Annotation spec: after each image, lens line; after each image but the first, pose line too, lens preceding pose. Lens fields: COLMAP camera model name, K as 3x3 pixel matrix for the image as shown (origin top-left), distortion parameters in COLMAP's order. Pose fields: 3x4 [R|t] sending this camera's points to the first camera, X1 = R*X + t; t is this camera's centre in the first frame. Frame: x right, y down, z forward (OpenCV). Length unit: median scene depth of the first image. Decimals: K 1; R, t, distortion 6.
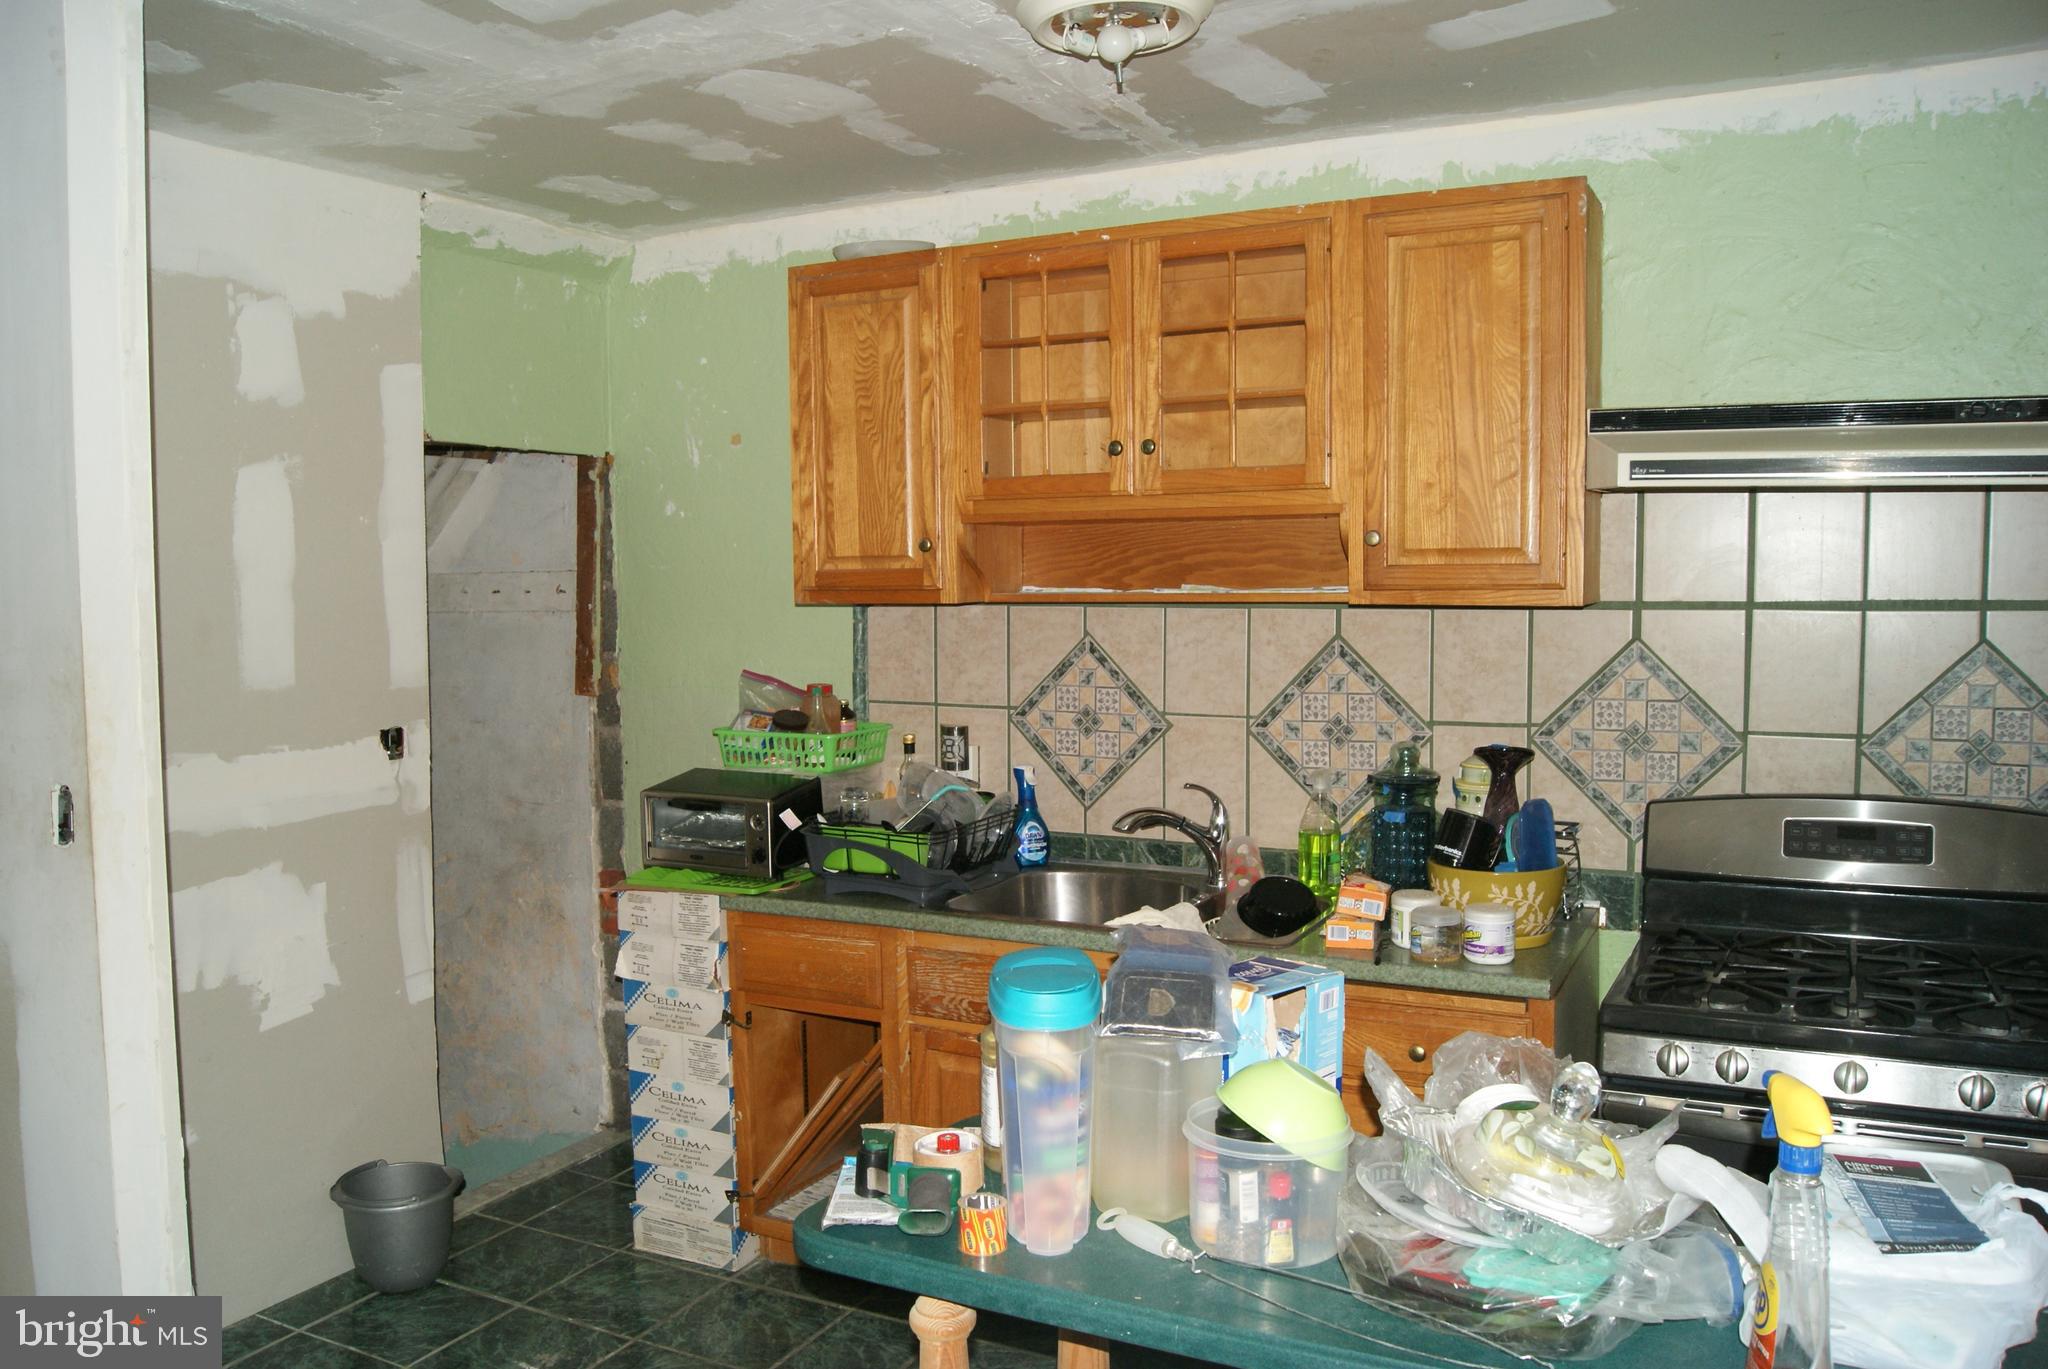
lens RADIAL K [[1573.4, 0, 1090.5], [0, 1573.4, 701.4], [0, 0, 1]] dist [-0.077643, 0.003739]
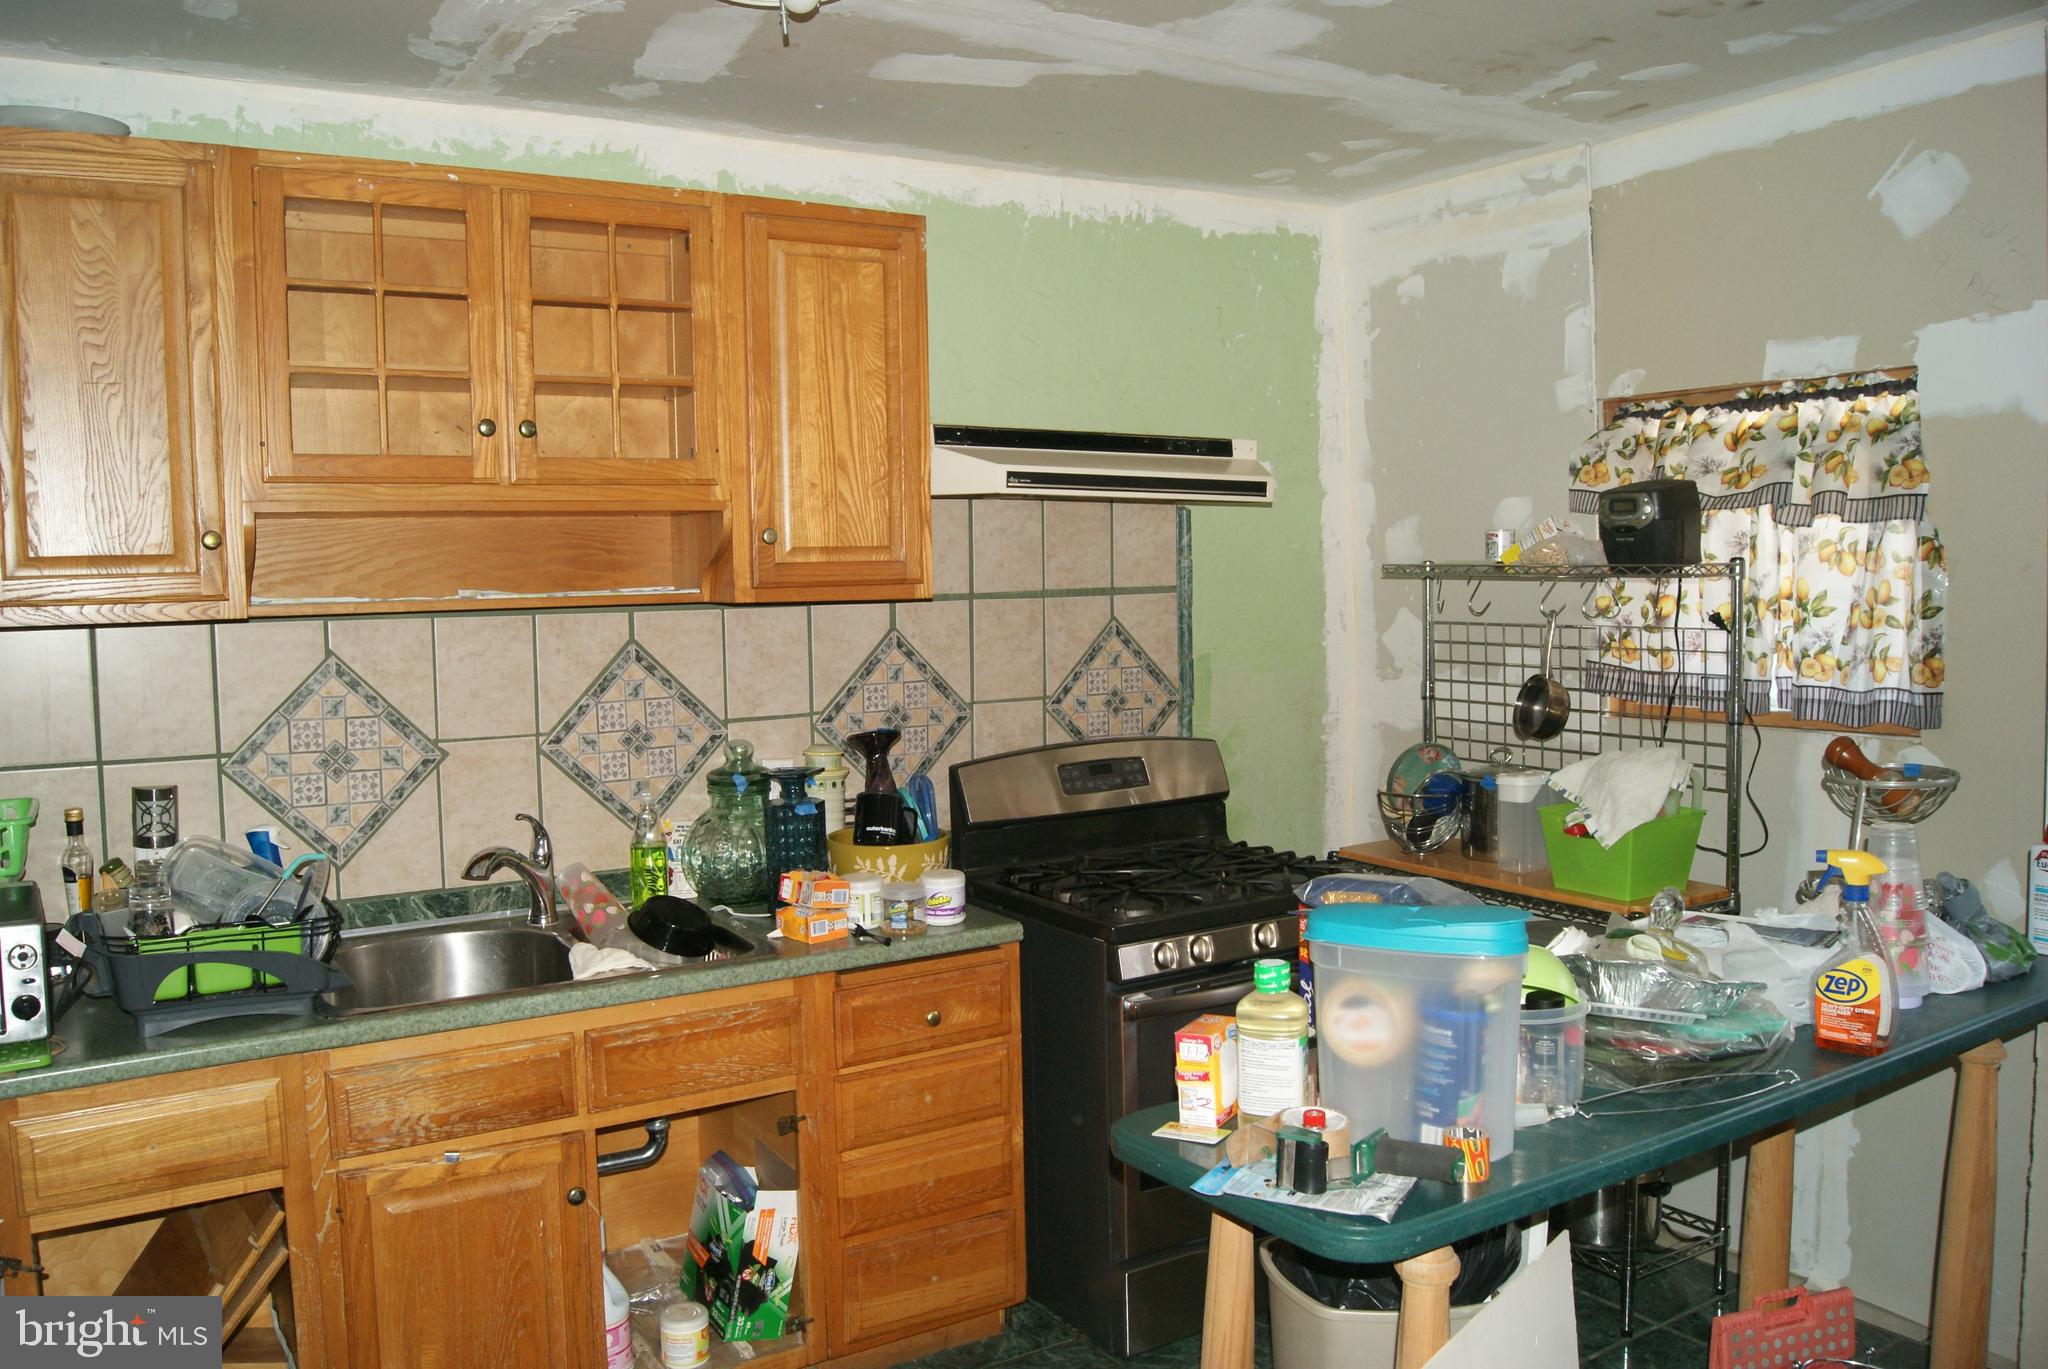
lens RADIAL K [[1573.4, 0, 1025.6], [0, 1573.4, 673.2], [0, 0, 1]] dist [-0.077643, 0.003739]
pose [[0.523143, -0.056488, 0.850371, -0.525507], [0.083969, 0.996362, 0.014529, -0.015199], [-0.848098, 0.063803, 0.525984, 0.297494]]
